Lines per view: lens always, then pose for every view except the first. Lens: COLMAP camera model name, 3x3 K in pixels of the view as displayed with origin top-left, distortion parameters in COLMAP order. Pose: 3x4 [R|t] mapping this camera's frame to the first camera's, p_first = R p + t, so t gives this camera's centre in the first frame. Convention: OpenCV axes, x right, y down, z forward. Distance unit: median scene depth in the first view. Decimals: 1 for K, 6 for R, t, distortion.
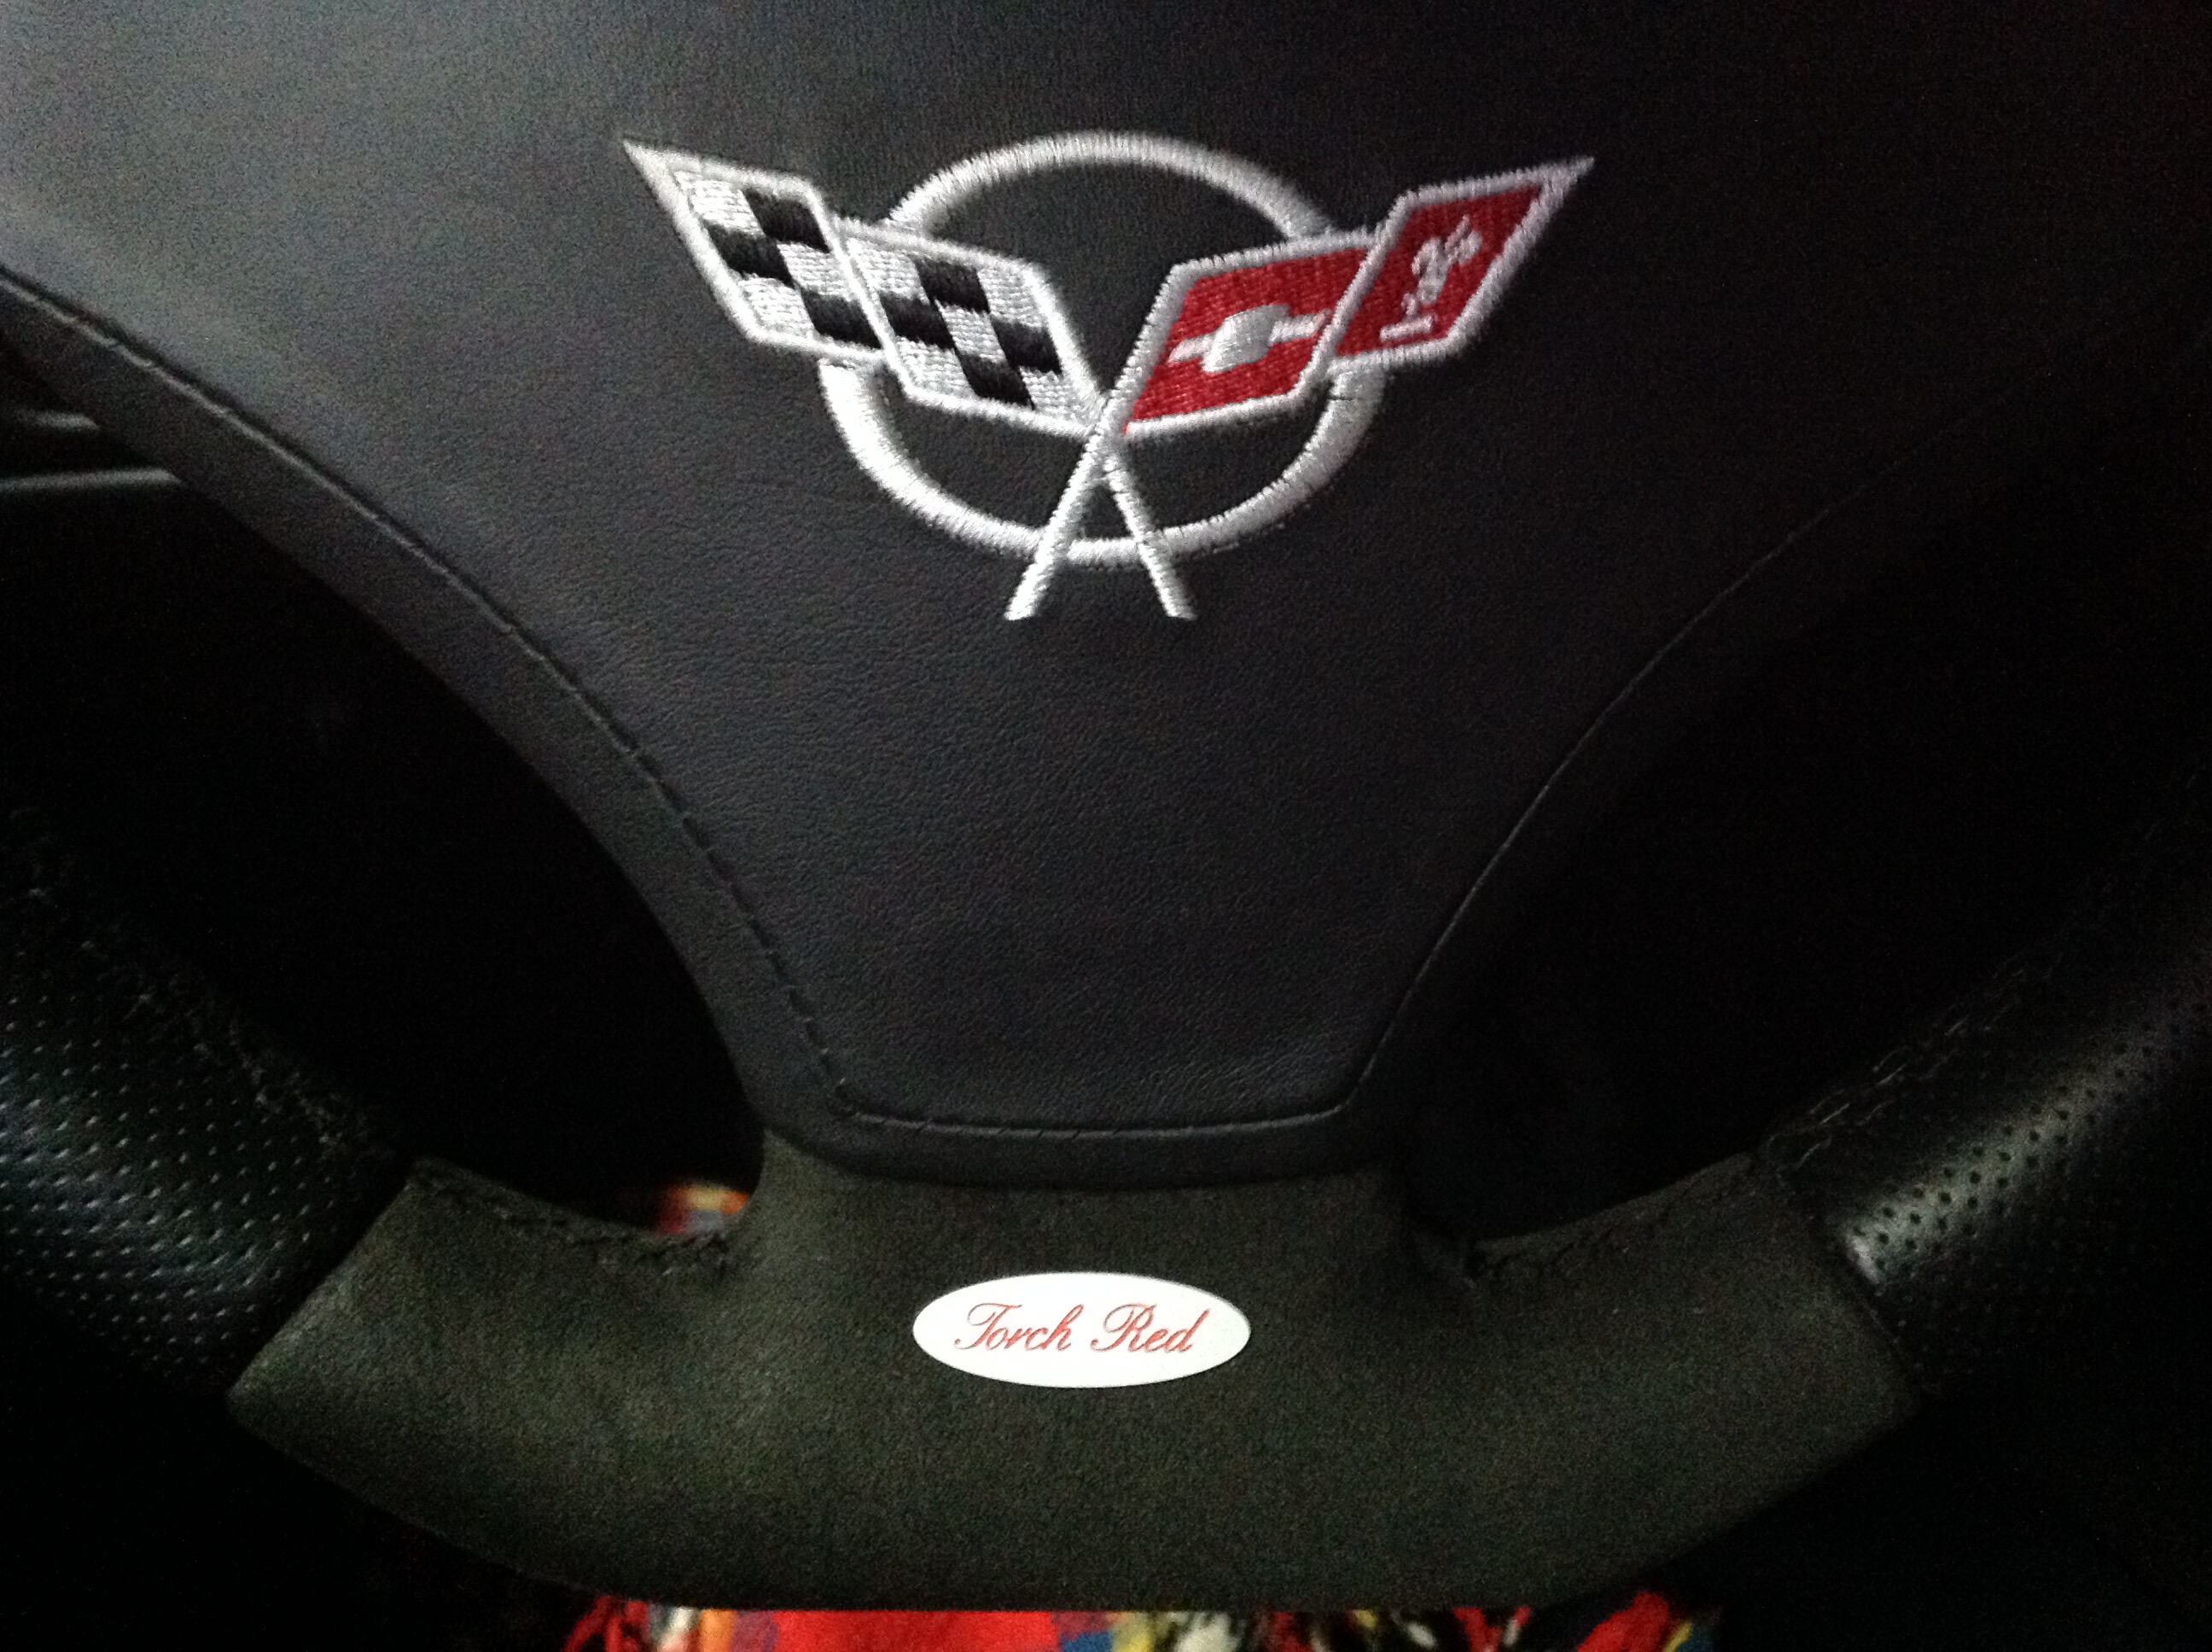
lens RADIAL K [[2216.5, 0, 1106.0], [0, 2216.5, 826.0], [0, 0, 1]] dist [0.099306, 0.016310]
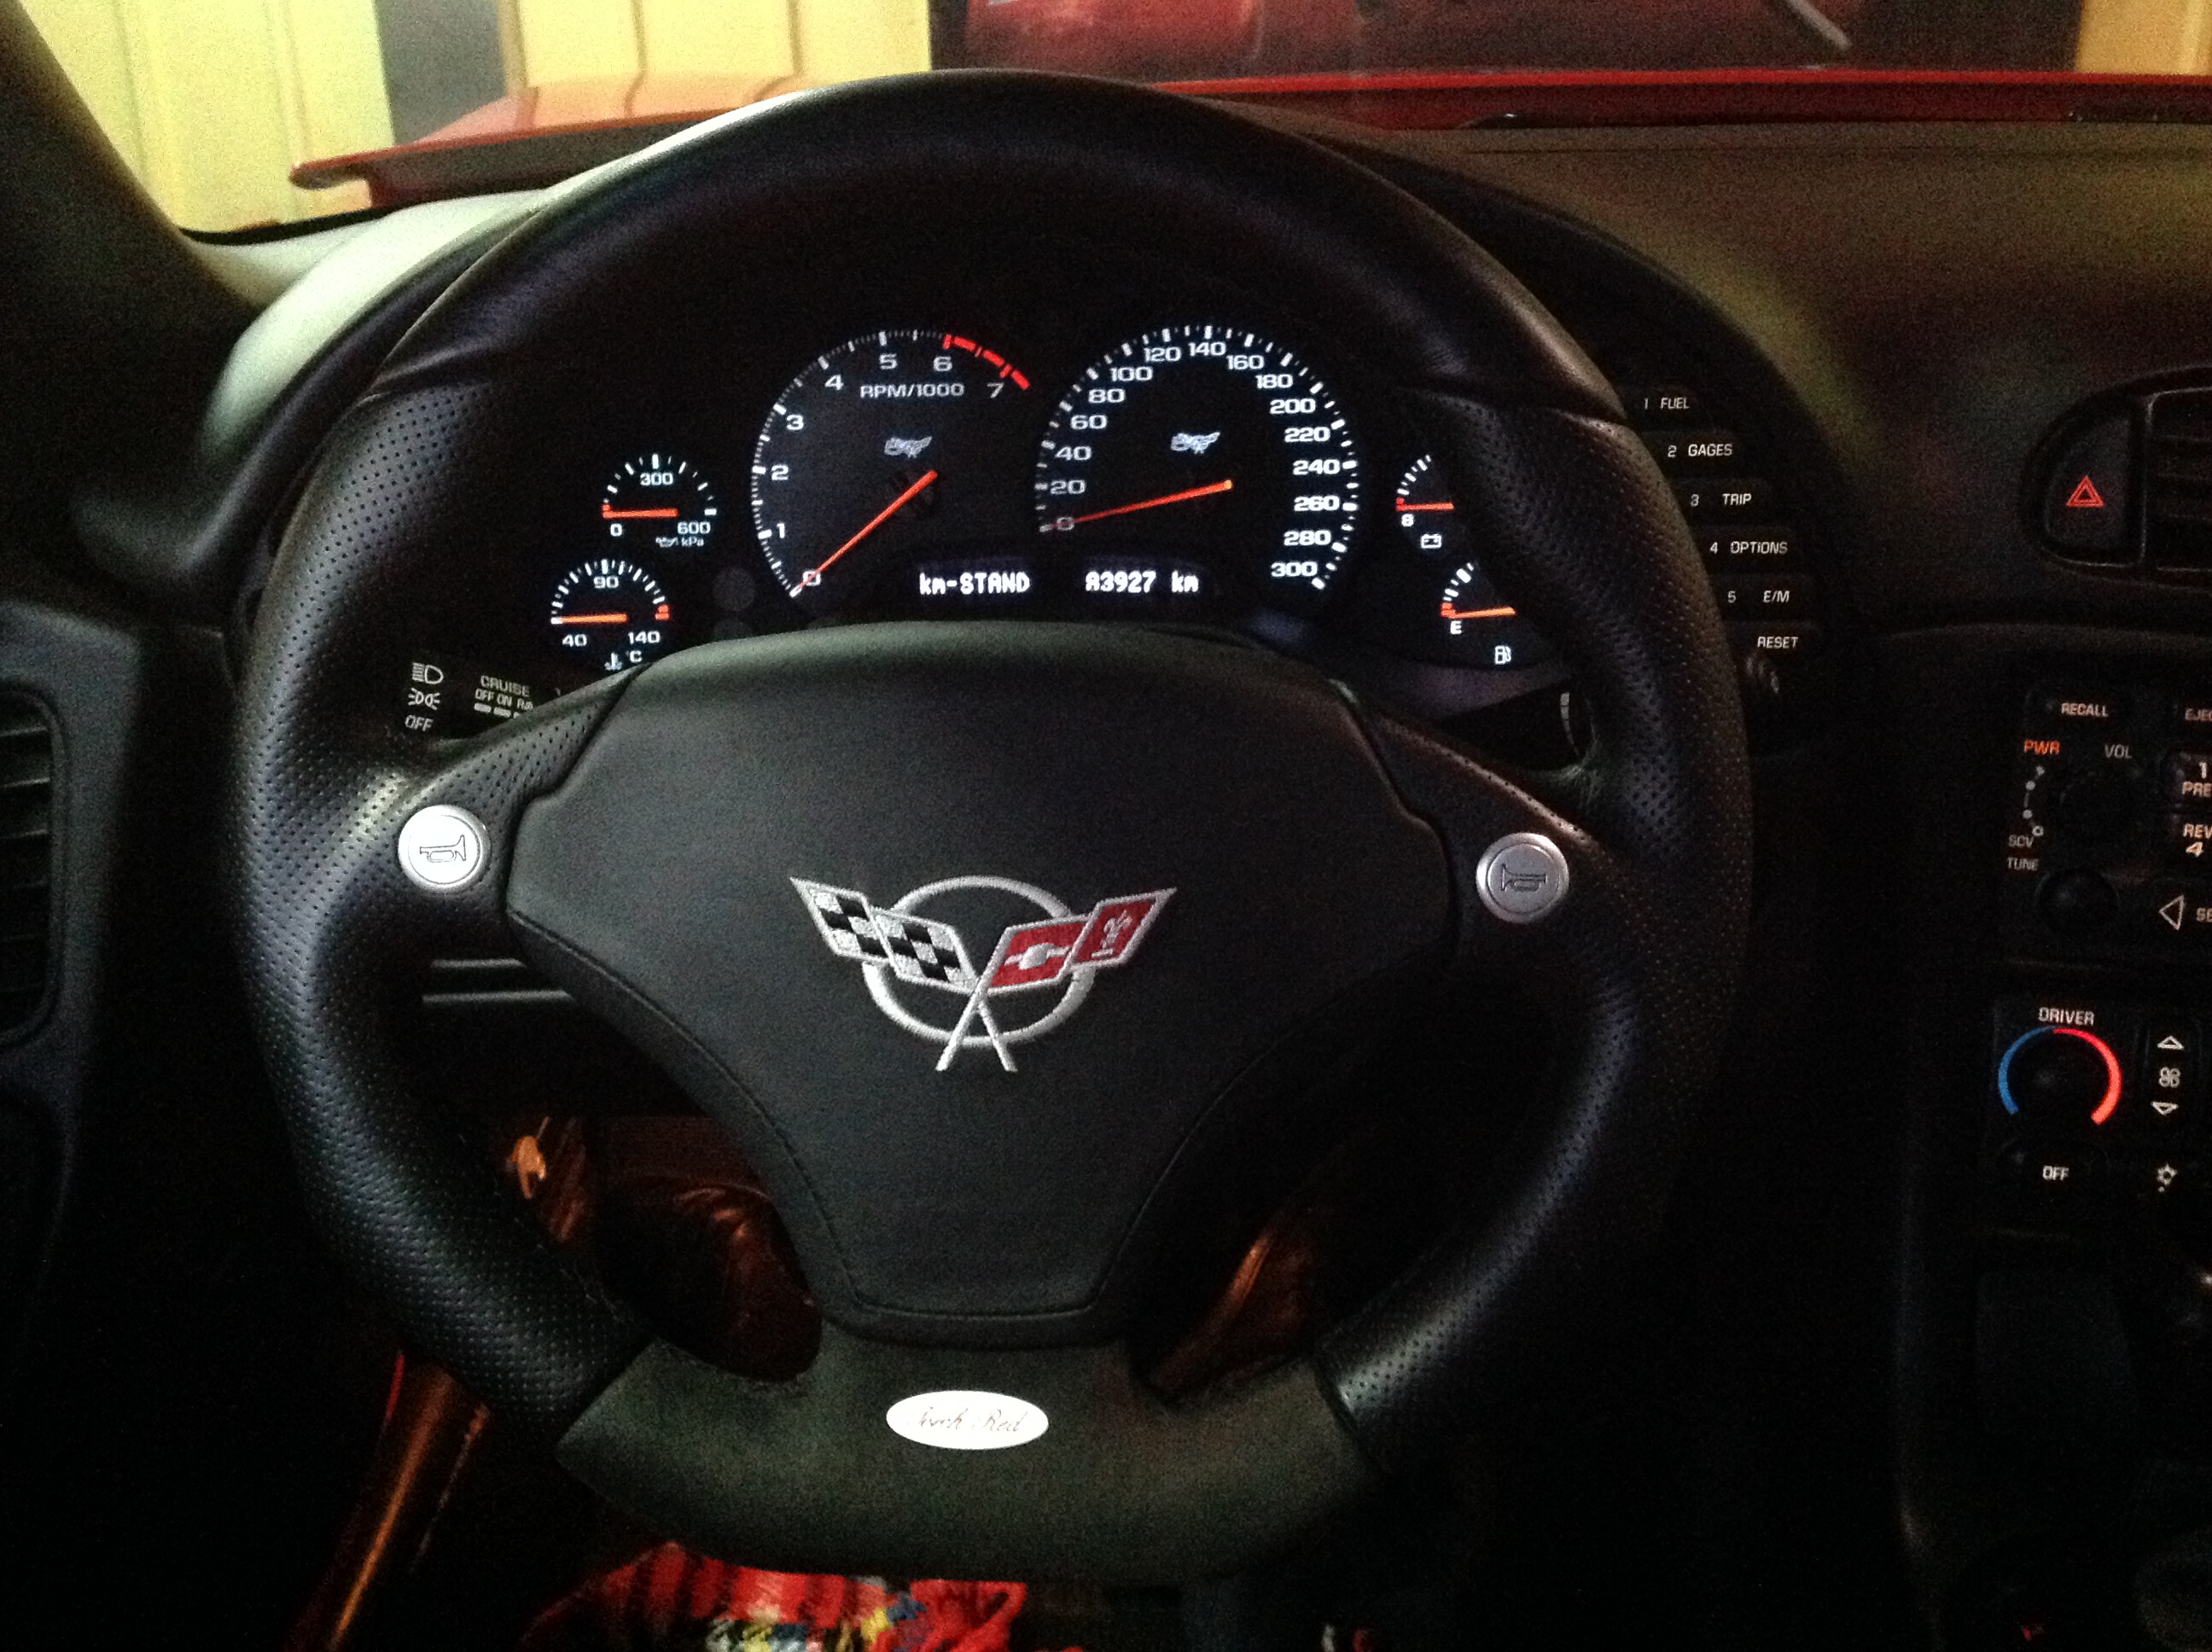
lens RADIAL K [[2216.5, 0, 1106.0], [0, 2216.5, 826.0], [0, 0, 1]] dist [0.099306, 0.016310]
pose [[0.999122, 0.015347, -0.038971, 0.231525], [-0.024310, 0.970174, -0.241187, 0.228359], [0.034107, 0.241923, 0.969696, -1.393107]]
